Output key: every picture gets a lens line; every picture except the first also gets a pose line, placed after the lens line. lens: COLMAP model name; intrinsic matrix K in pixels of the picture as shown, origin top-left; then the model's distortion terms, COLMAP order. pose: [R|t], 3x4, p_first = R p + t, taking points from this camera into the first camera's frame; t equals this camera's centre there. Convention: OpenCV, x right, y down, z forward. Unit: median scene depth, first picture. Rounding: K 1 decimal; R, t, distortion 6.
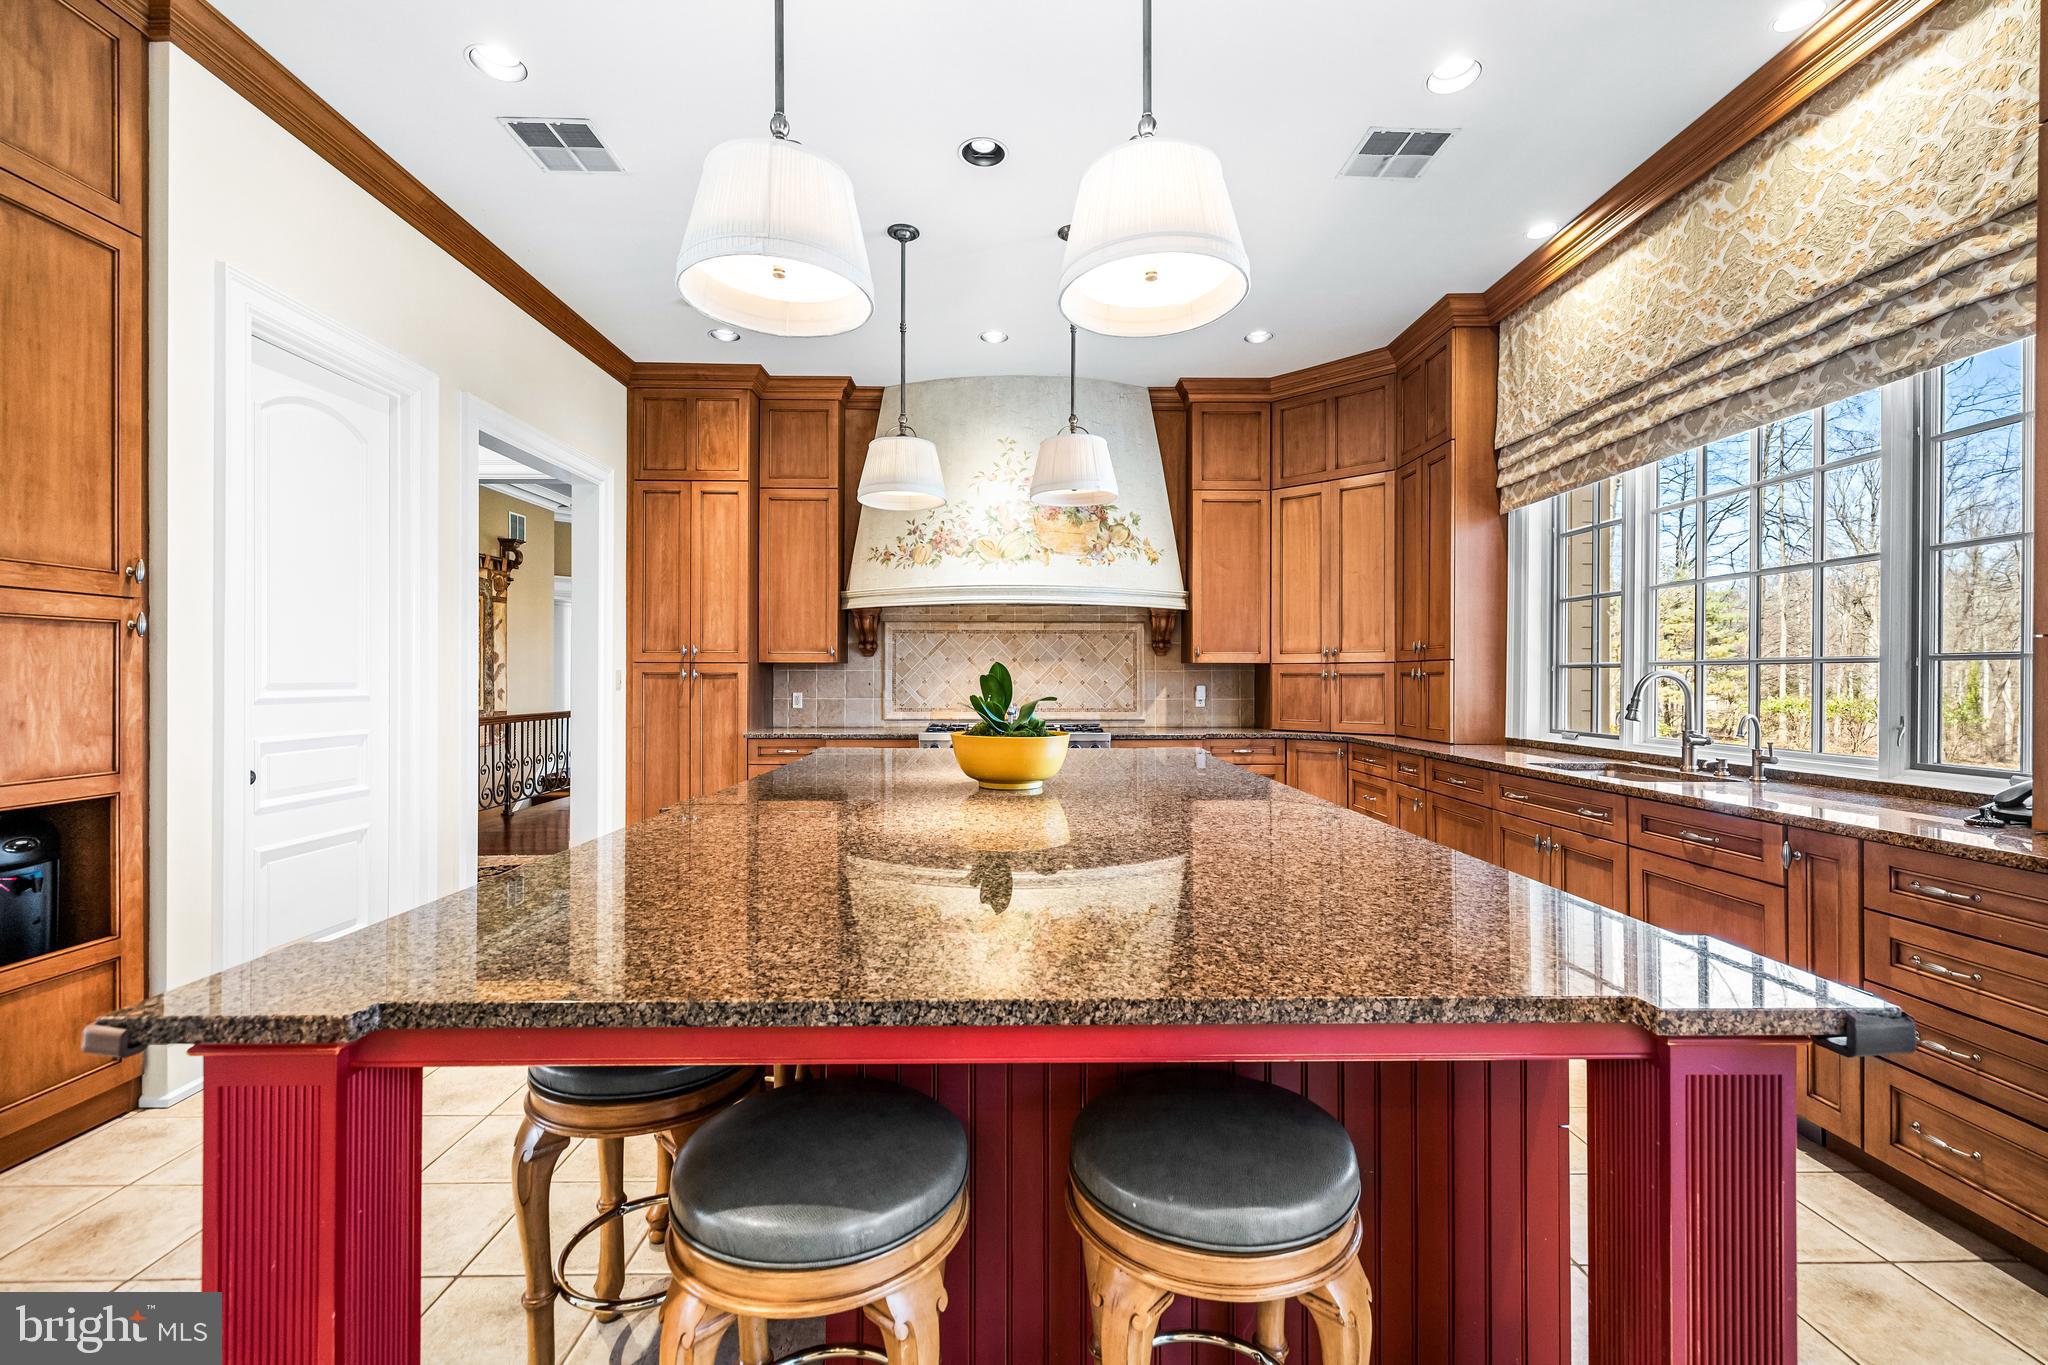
lens RADIAL K [[871.5, 0, 1023.8], [0, 871.5, 673.4], [0, 0, 1]] dist [0.002582, 0.000539]
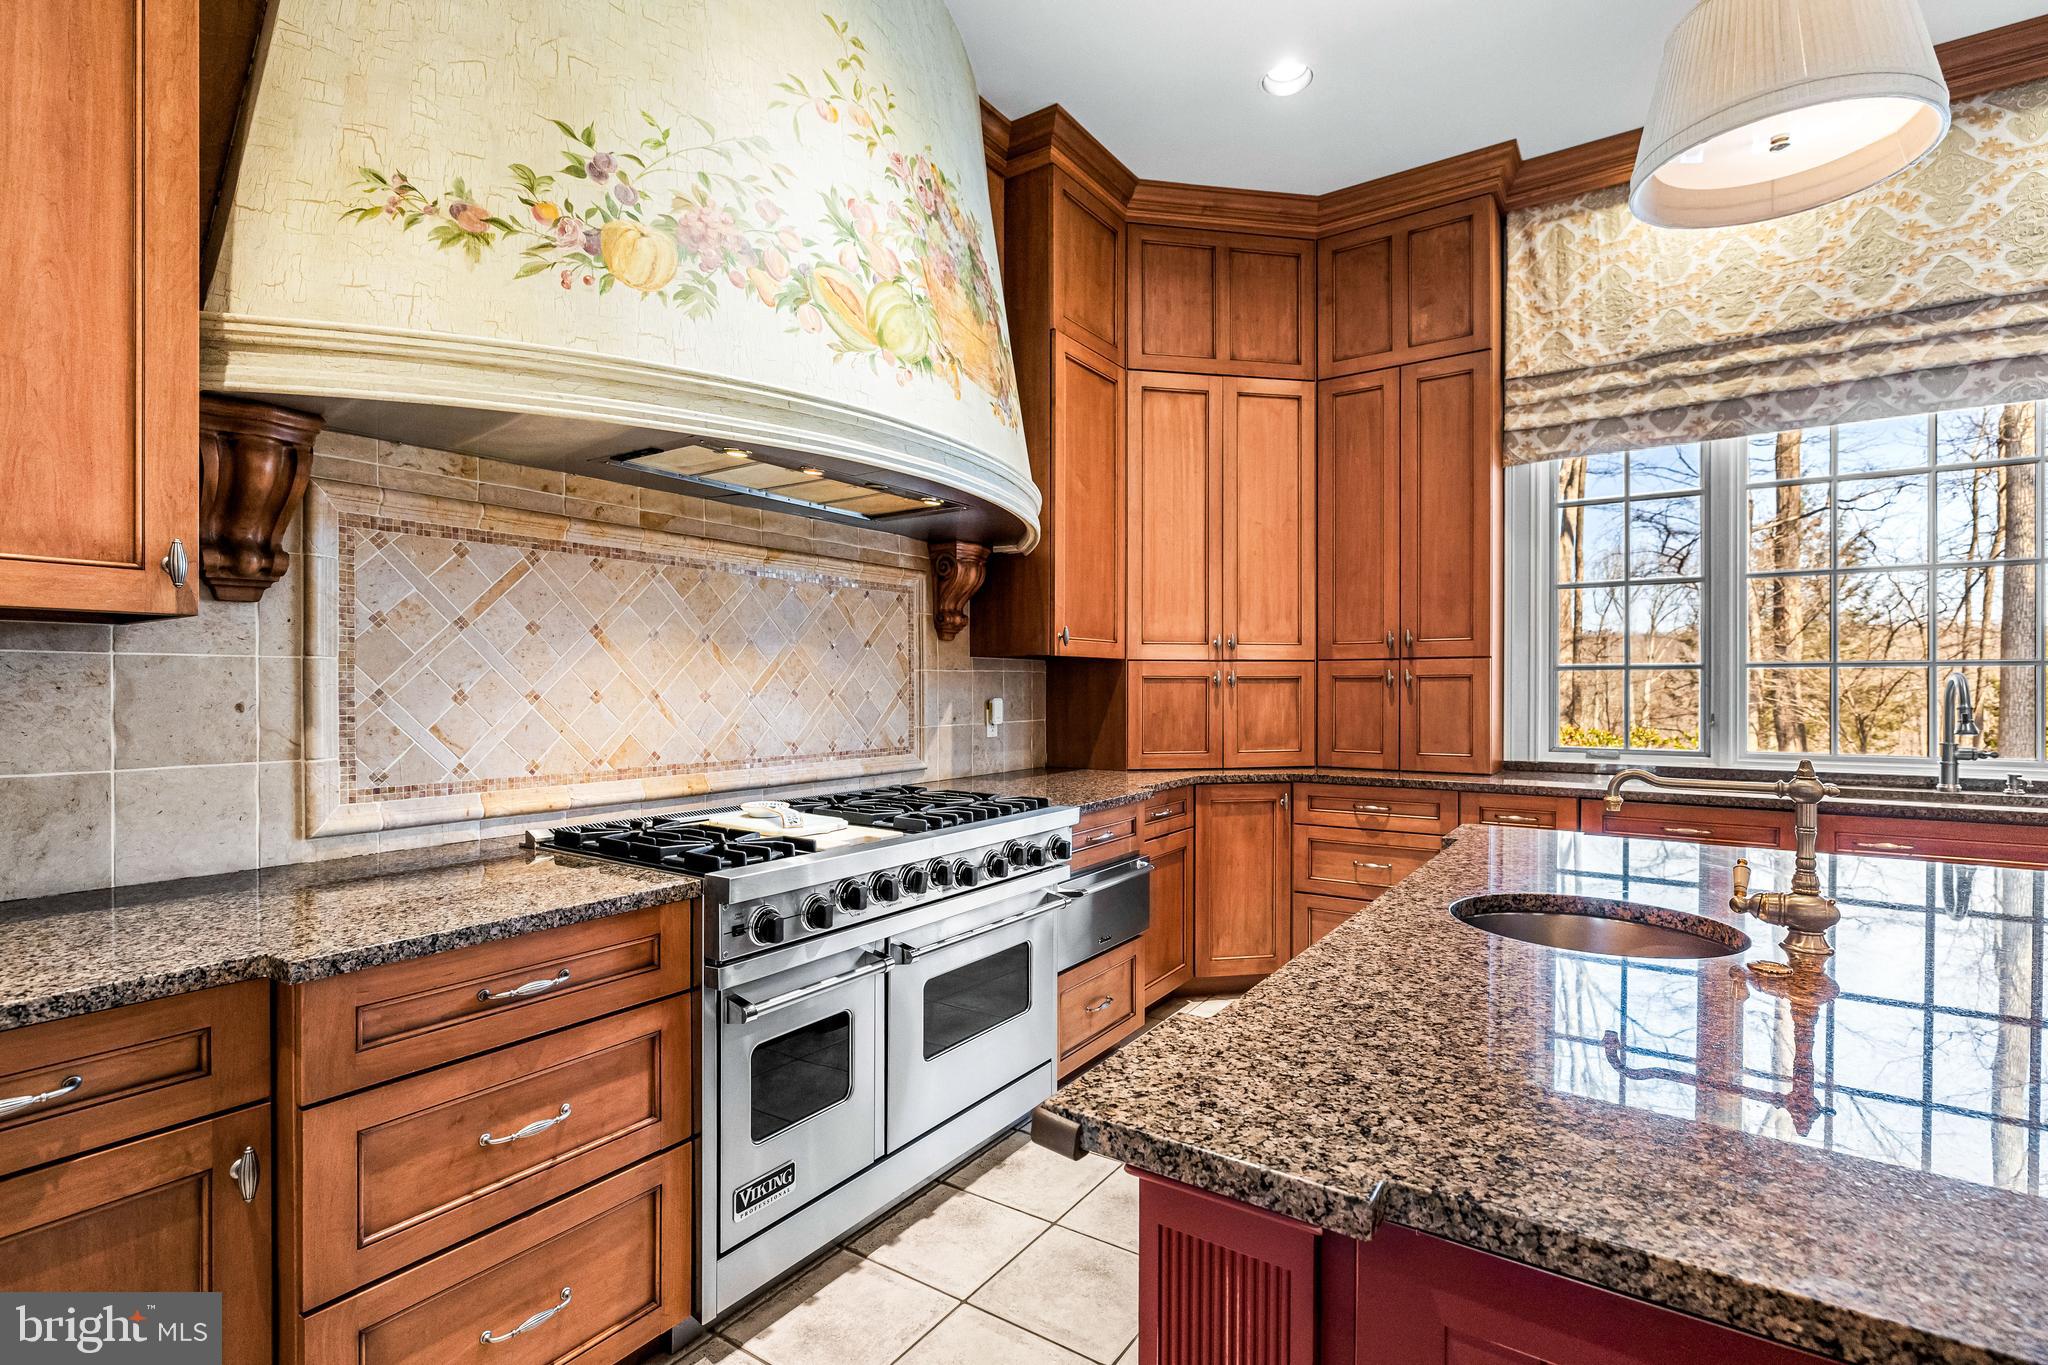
lens RADIAL K [[947.3, 0, 1022.1], [0, 947.3, 688.5], [0, 0, 1]] dist [-0.004793, 0.001125]
pose [[0.578709, -0.003764, 0.815526, -0.302358], [-0.001957, 0.999980, 0.006003, 0.004825], [-0.815532, -0.005070, 0.578690, 0.717285]]
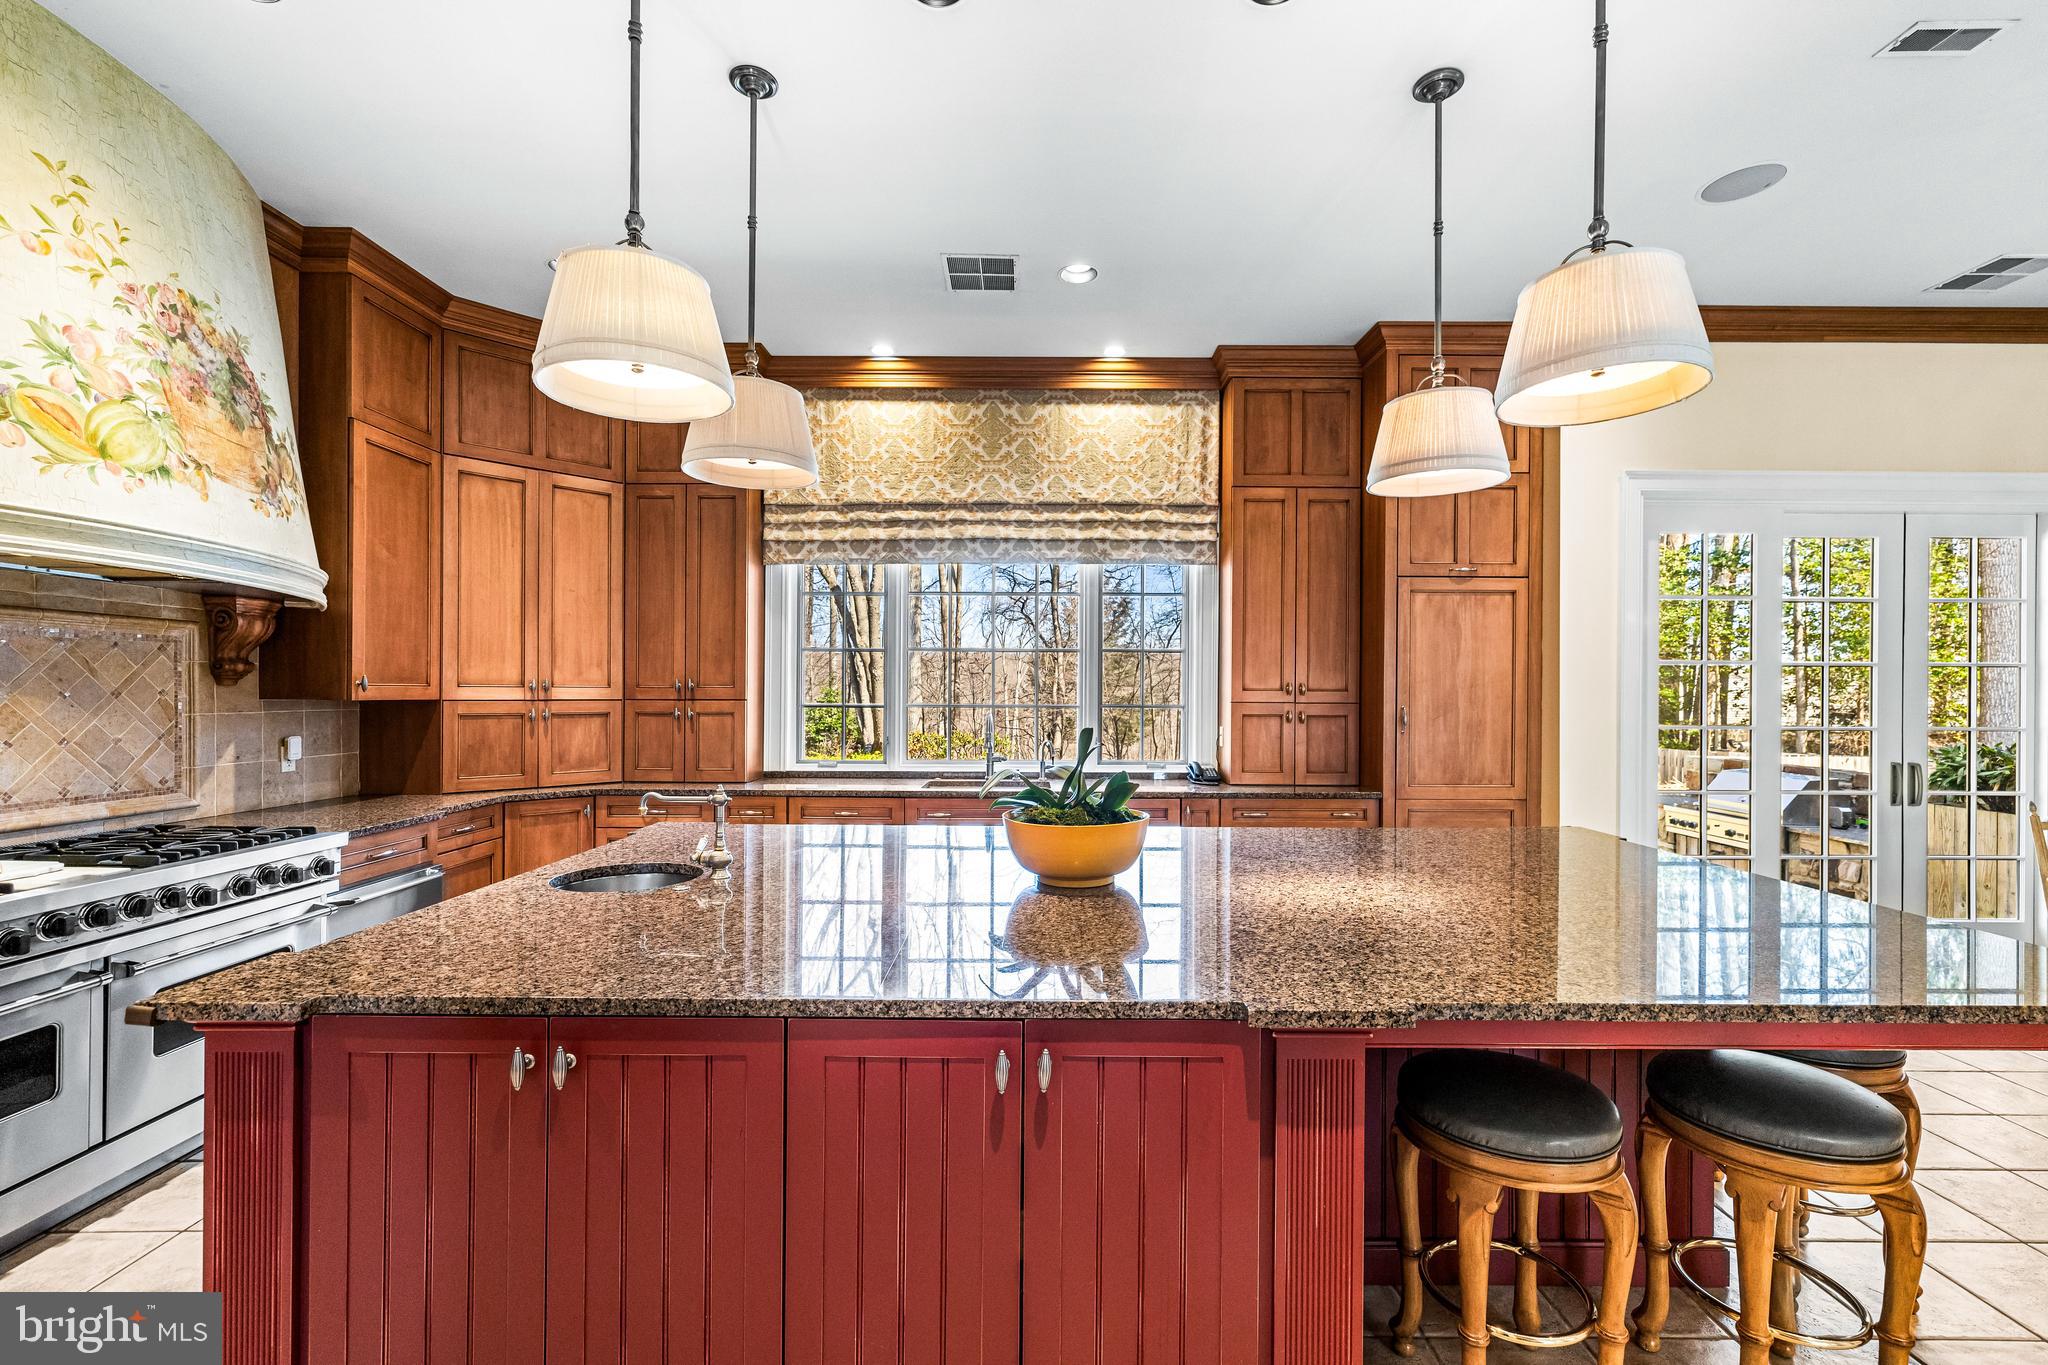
lens RADIAL K [[867.8, 0, 1036.0], [0, 867.8, 695.6], [0, 0, 1]] dist [0.002098, 0.000533]
pose [[0.017609, -0.003865, 0.999837, -0.430063], [-0.009657, 0.999945, 0.004036, -0.023686], [-0.999798, -0.009726, 0.017570, 0.533739]]
